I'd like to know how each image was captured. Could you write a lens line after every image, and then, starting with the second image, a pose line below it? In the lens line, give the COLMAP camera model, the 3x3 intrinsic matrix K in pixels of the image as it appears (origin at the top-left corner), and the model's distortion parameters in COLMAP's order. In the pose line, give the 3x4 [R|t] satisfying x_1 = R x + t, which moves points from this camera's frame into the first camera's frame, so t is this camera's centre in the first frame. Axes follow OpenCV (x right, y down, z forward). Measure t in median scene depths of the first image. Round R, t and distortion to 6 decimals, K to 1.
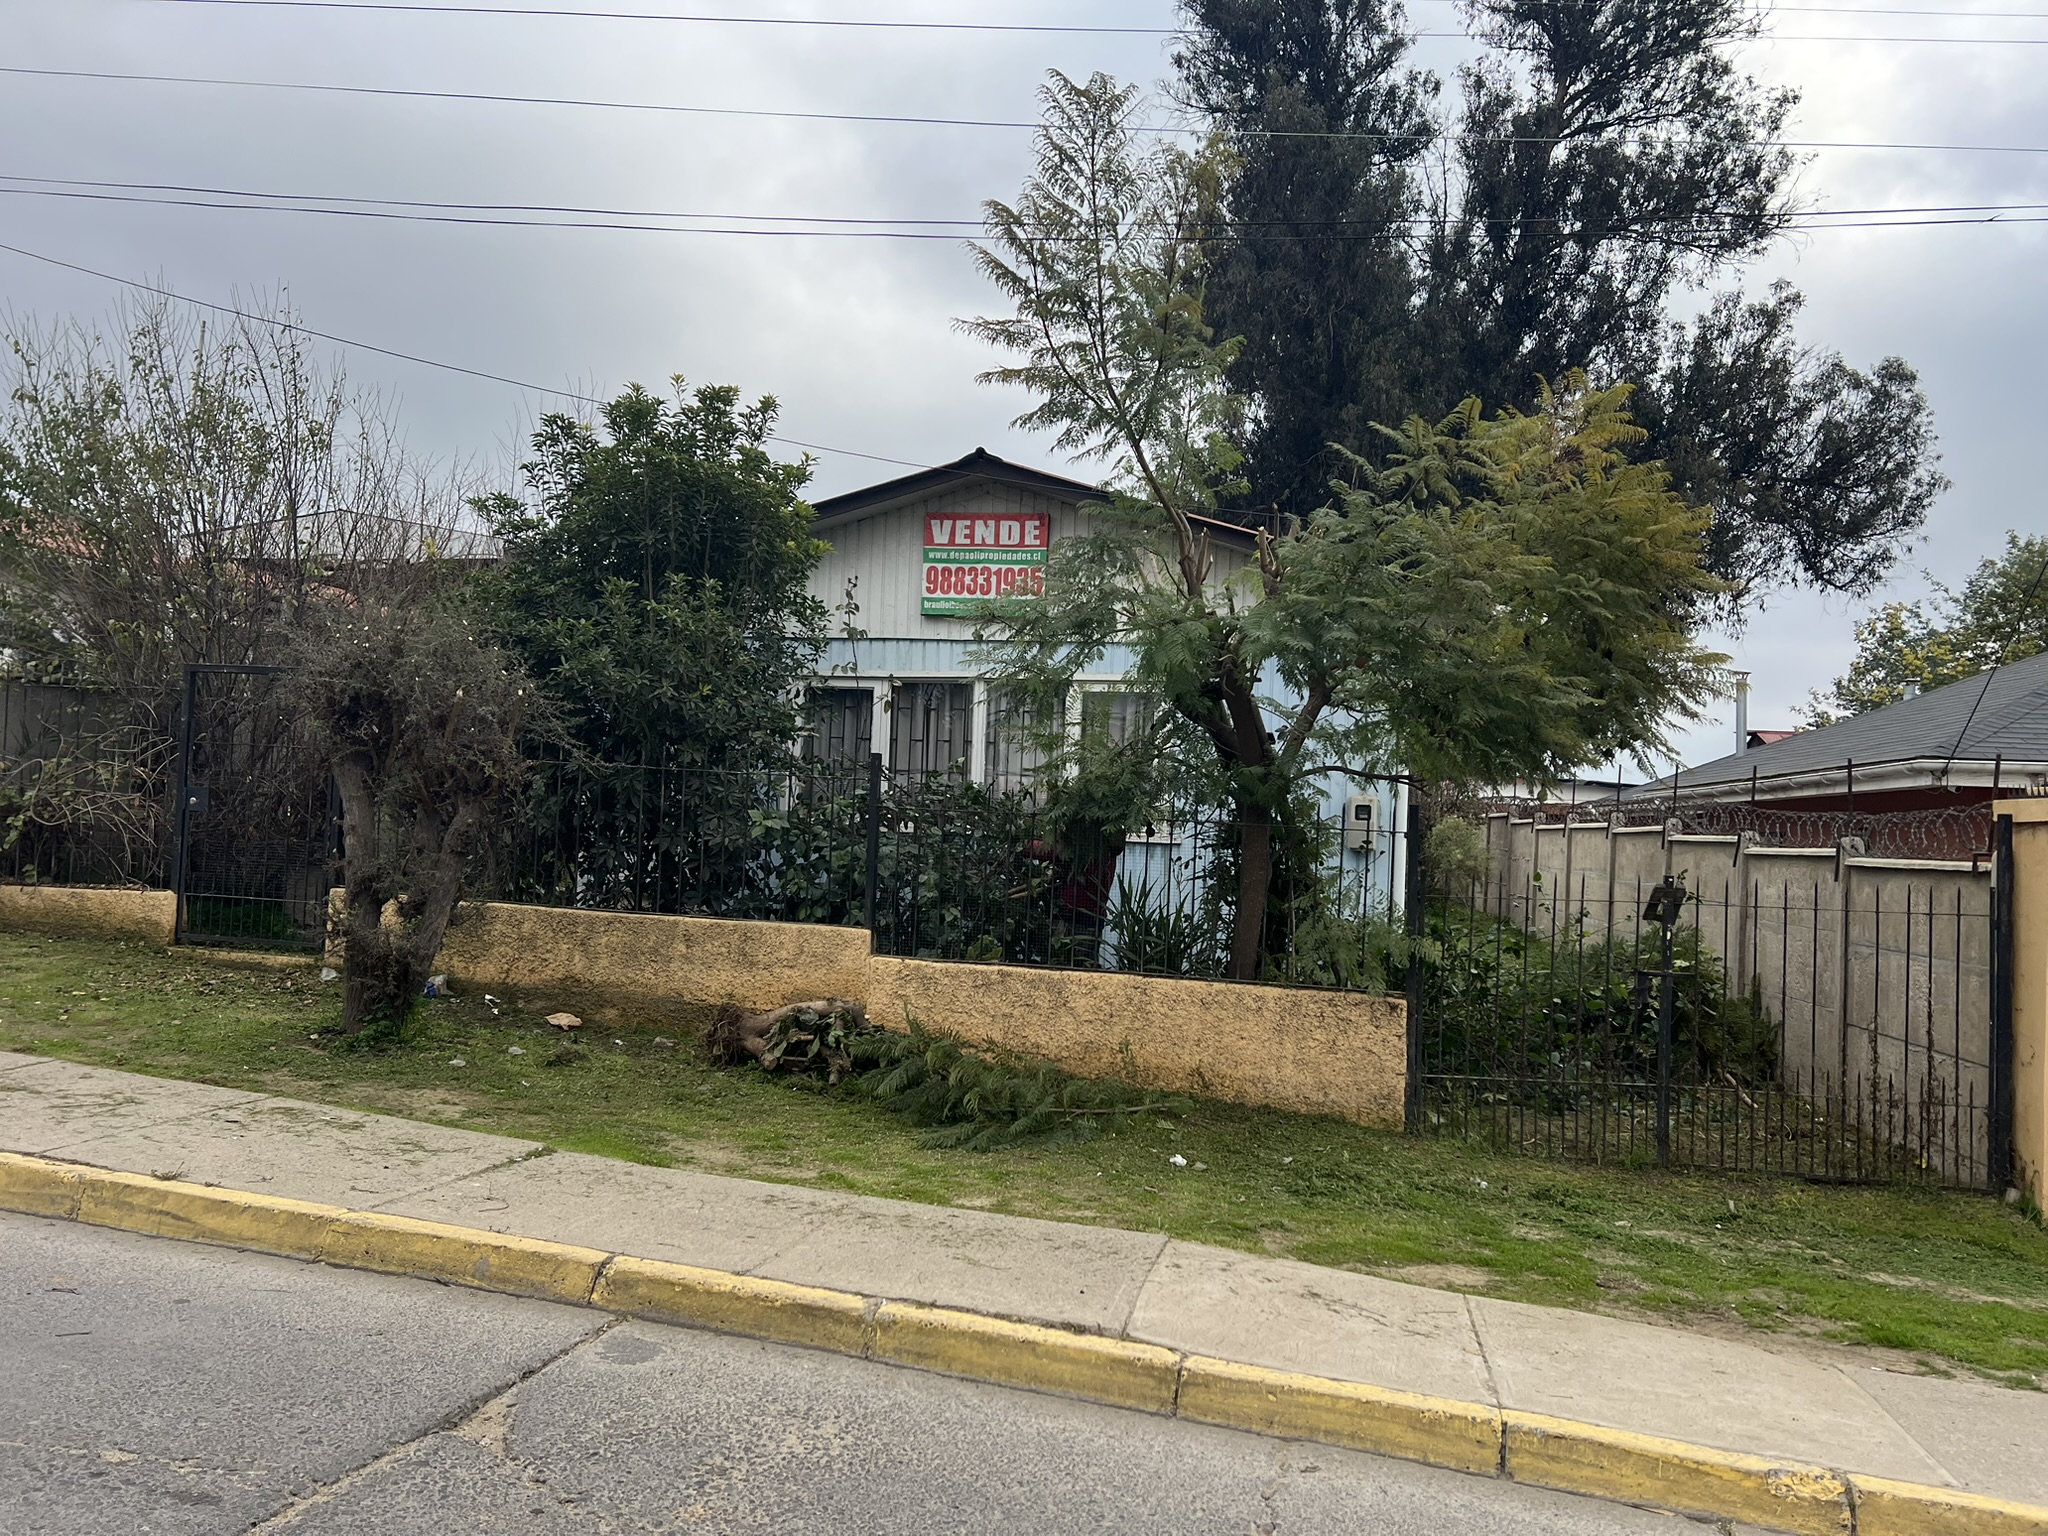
lens RADIAL K [[1529.5, 0, 1043.0], [0, 1529.5, 775.1], [0, 0, 1]] dist [0.051394, -0.054233]
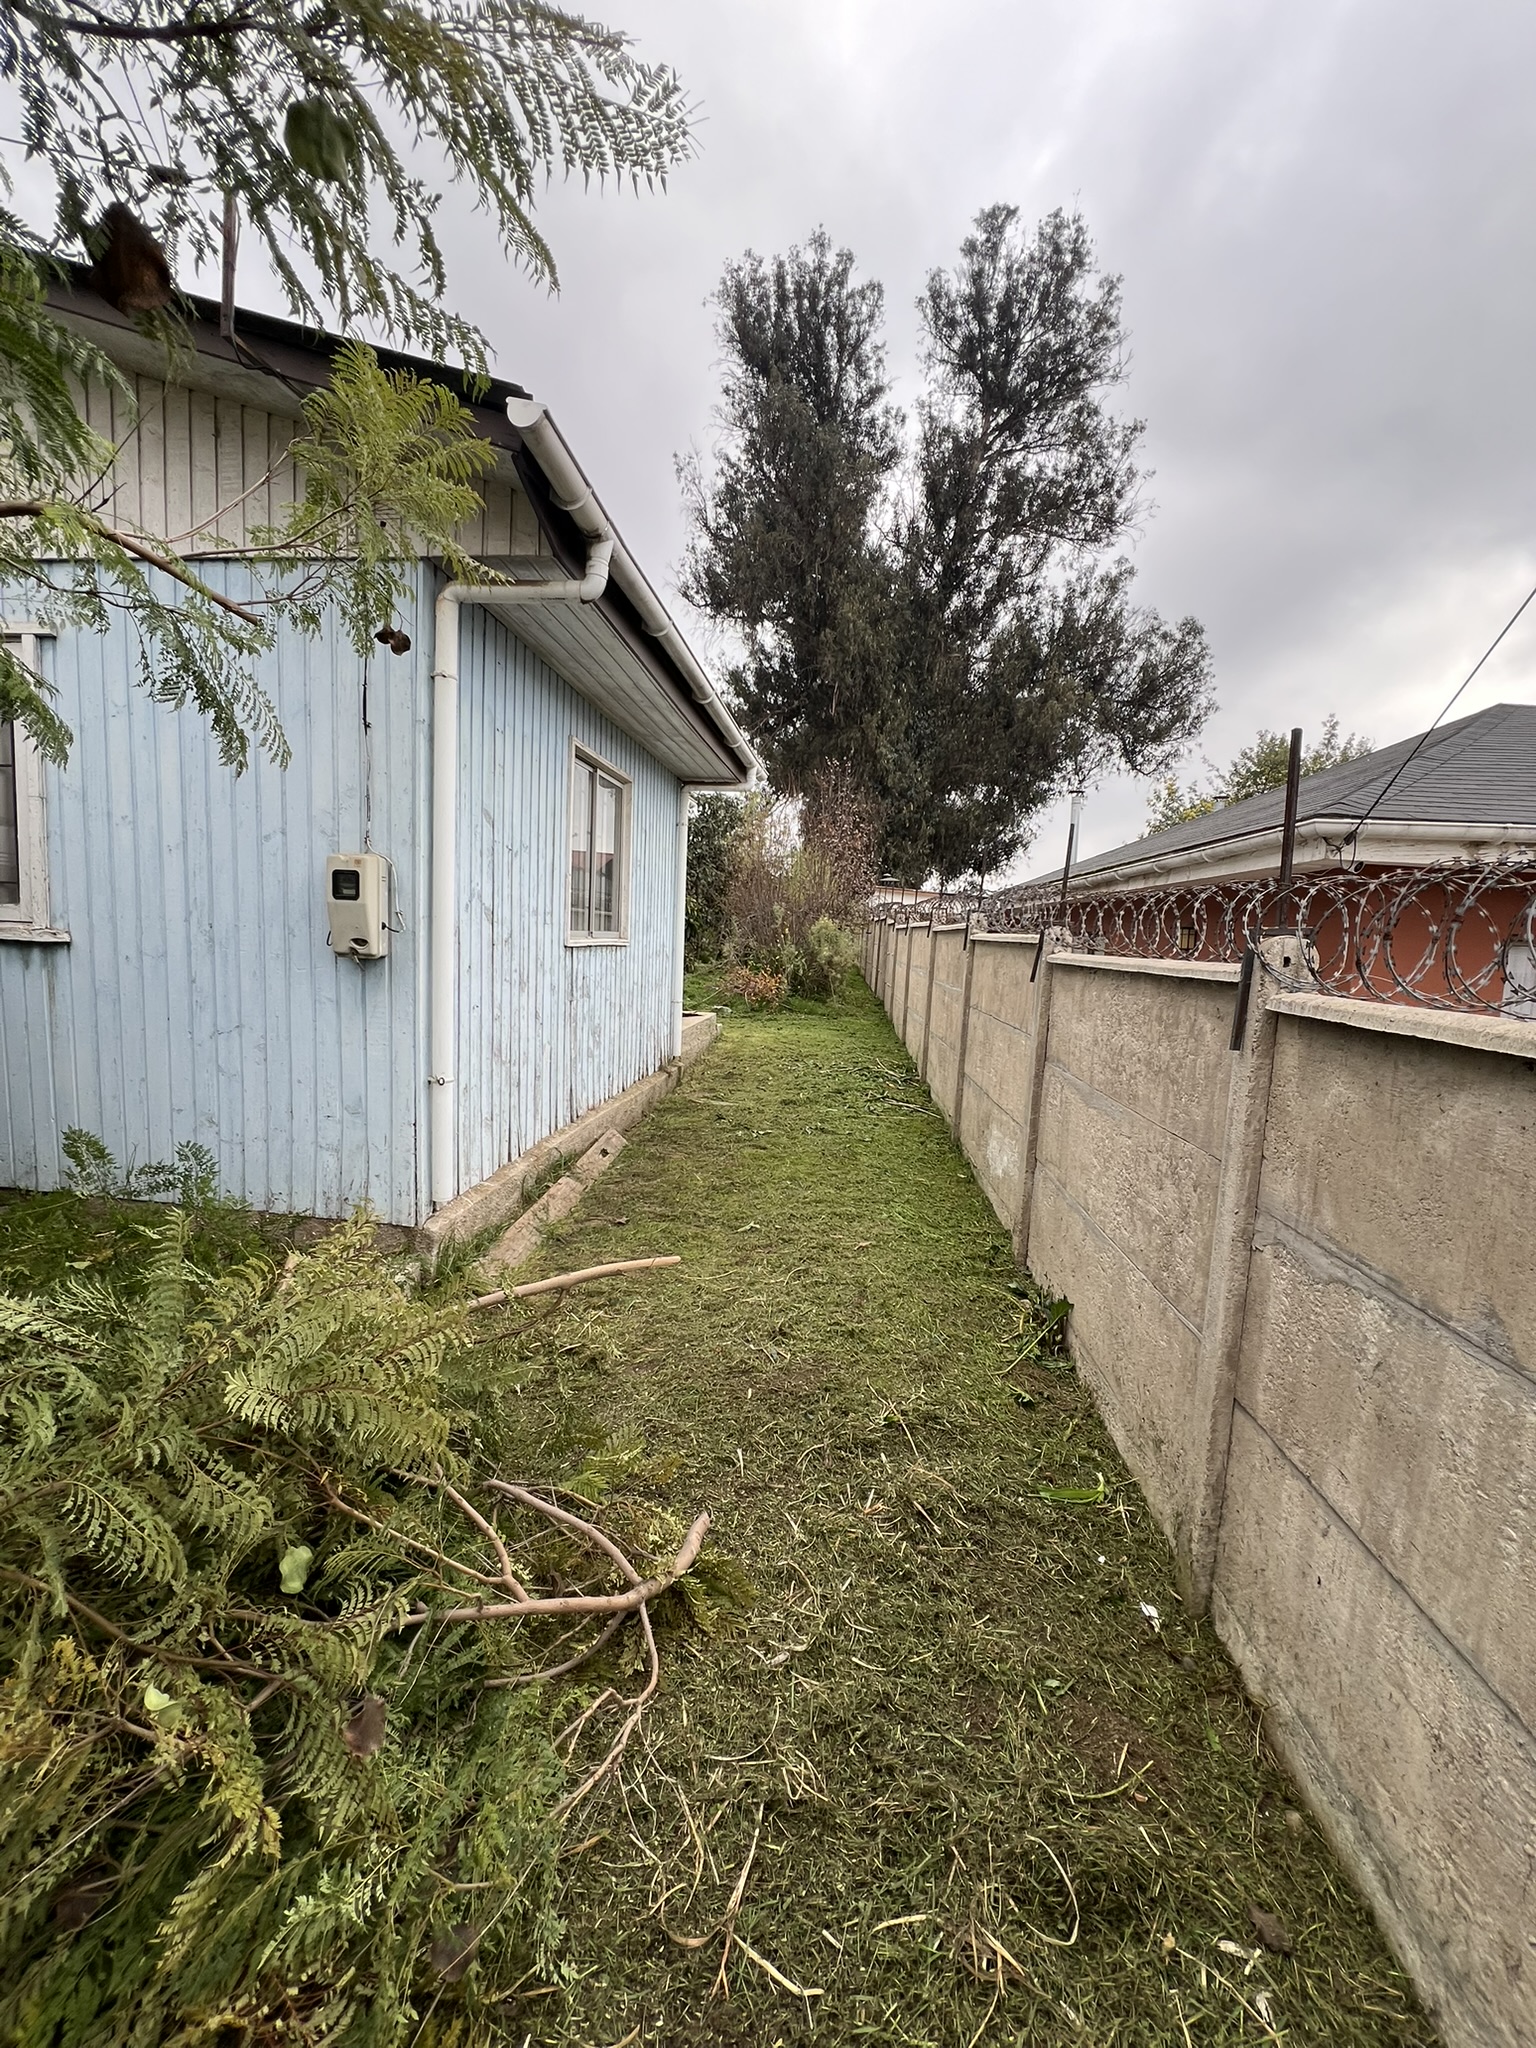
lens RADIAL K [[822.1, 0, 765.3], [0, 822.1, 1023.4], [0, 0, 1]] dist [-0.002878, 0.000297]
pose [[0.997947, 0.001336, 0.064036, 0.318545], [-0.010727, 0.989147, 0.146537, 0.027681], [-0.063145, -0.146923, 0.987130, 0.672217]]
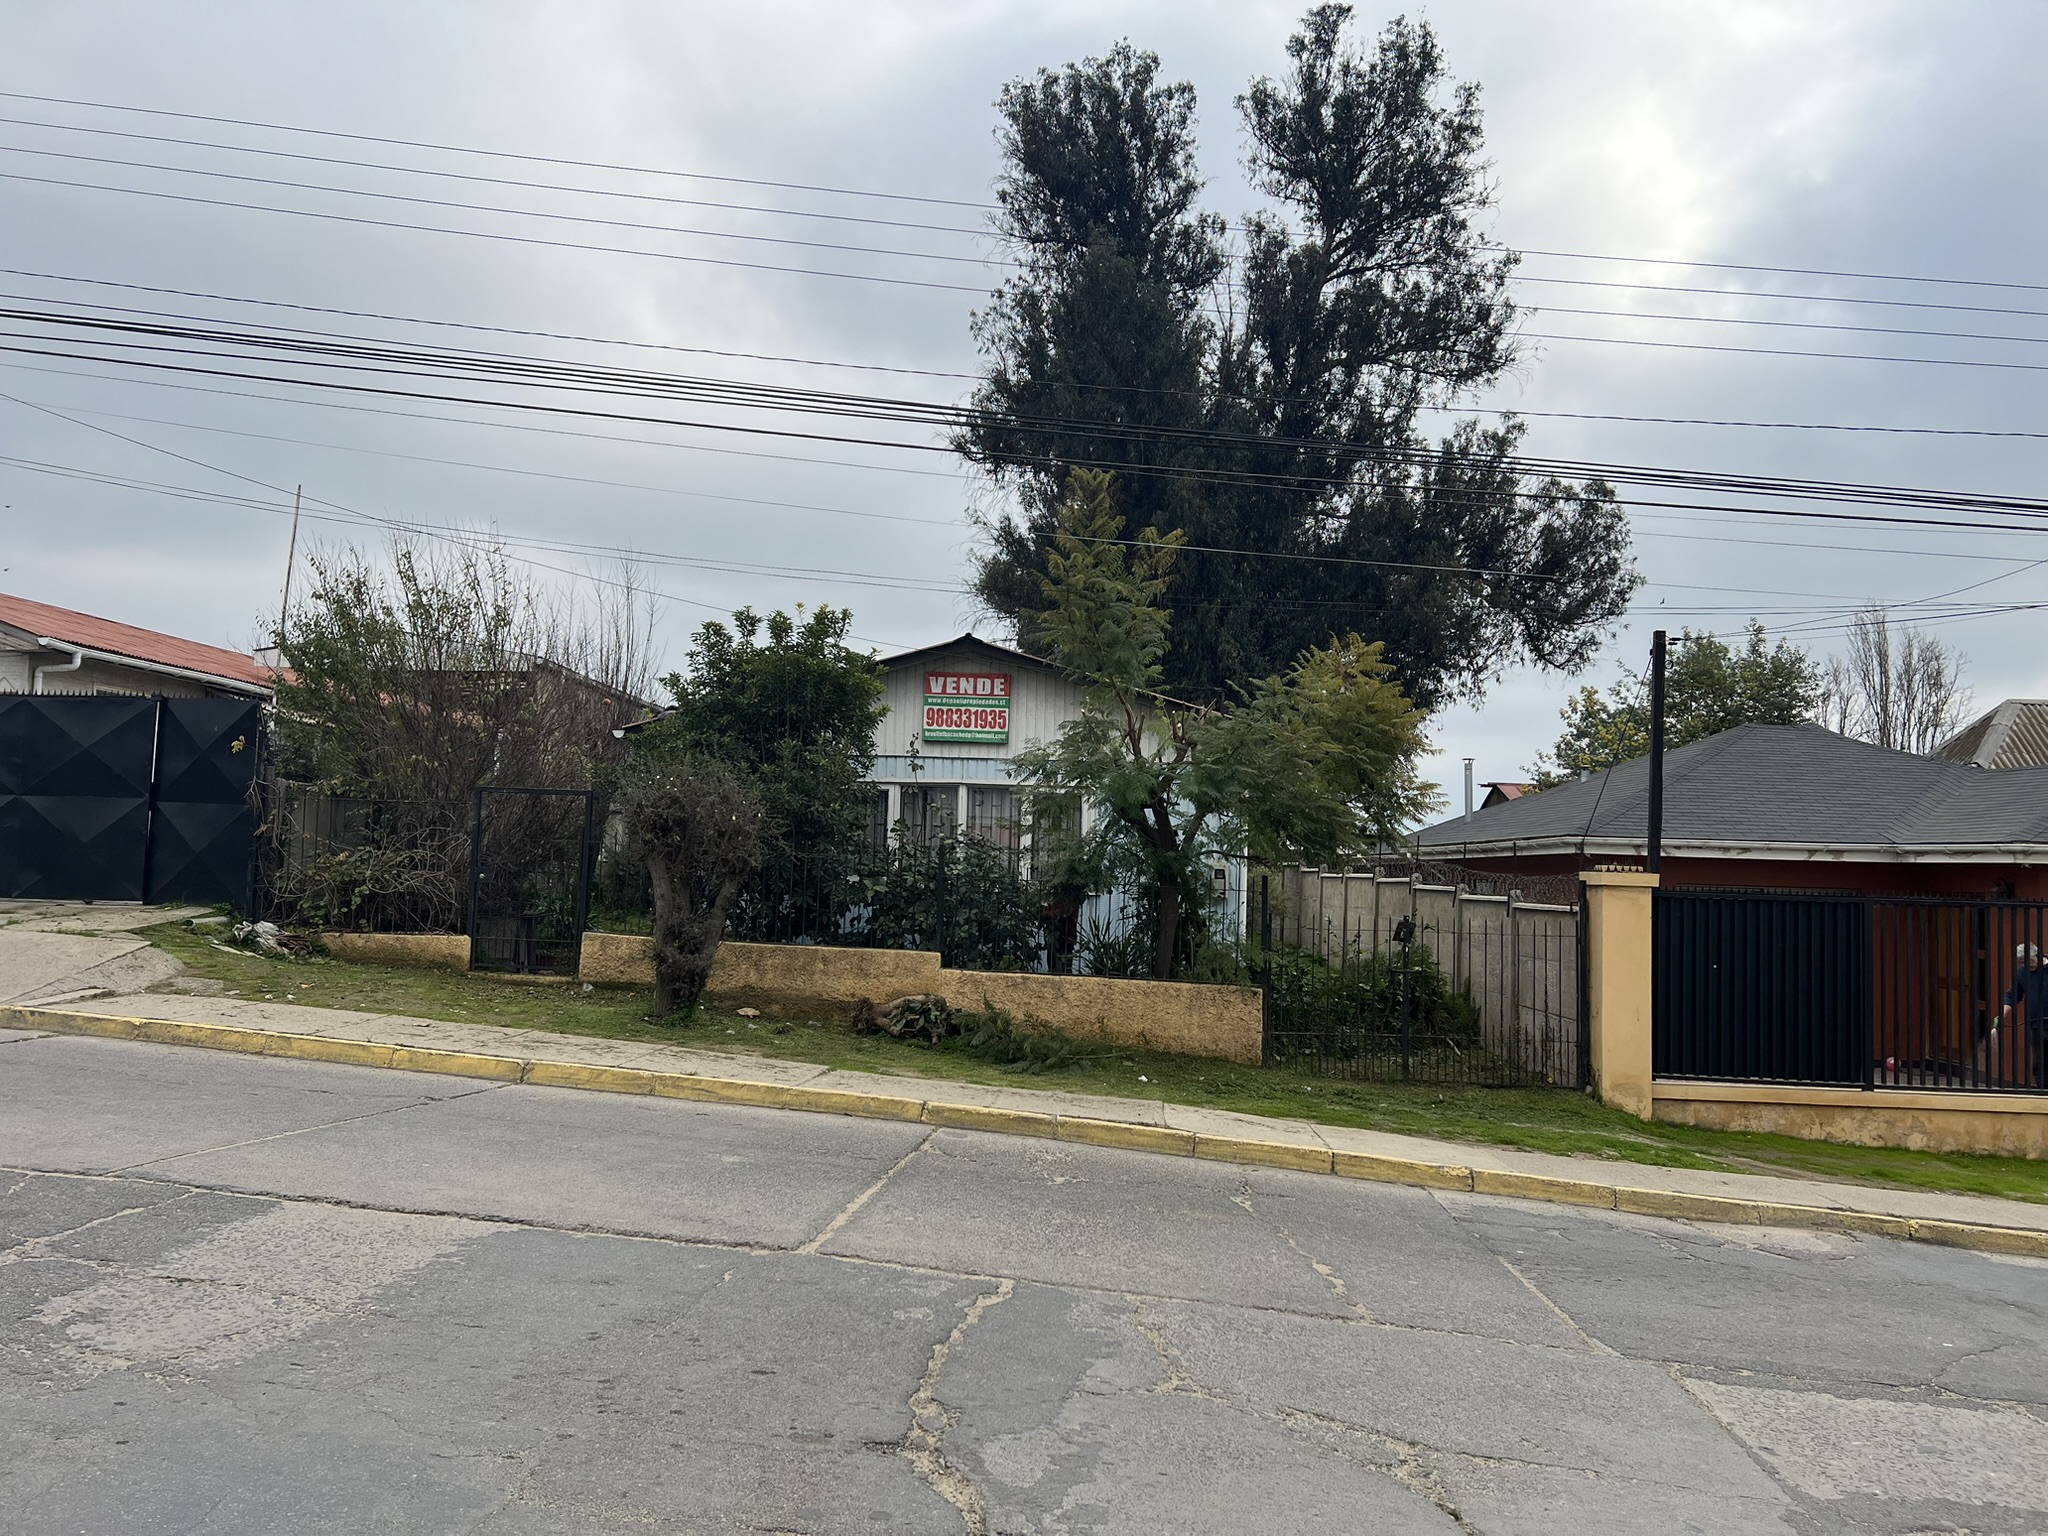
lens RADIAL K [[1529.5, 0, 1011.6], [0, 1529.5, 756.1], [0, 0, 1]] dist [0.051394, -0.054233]
pose [[0.992822, 0.001804, 0.119590, -0.172408], [0.002512, 0.999351, -0.035929, -0.037305], [-0.119577, 0.035971, 0.992173, -0.473243]]
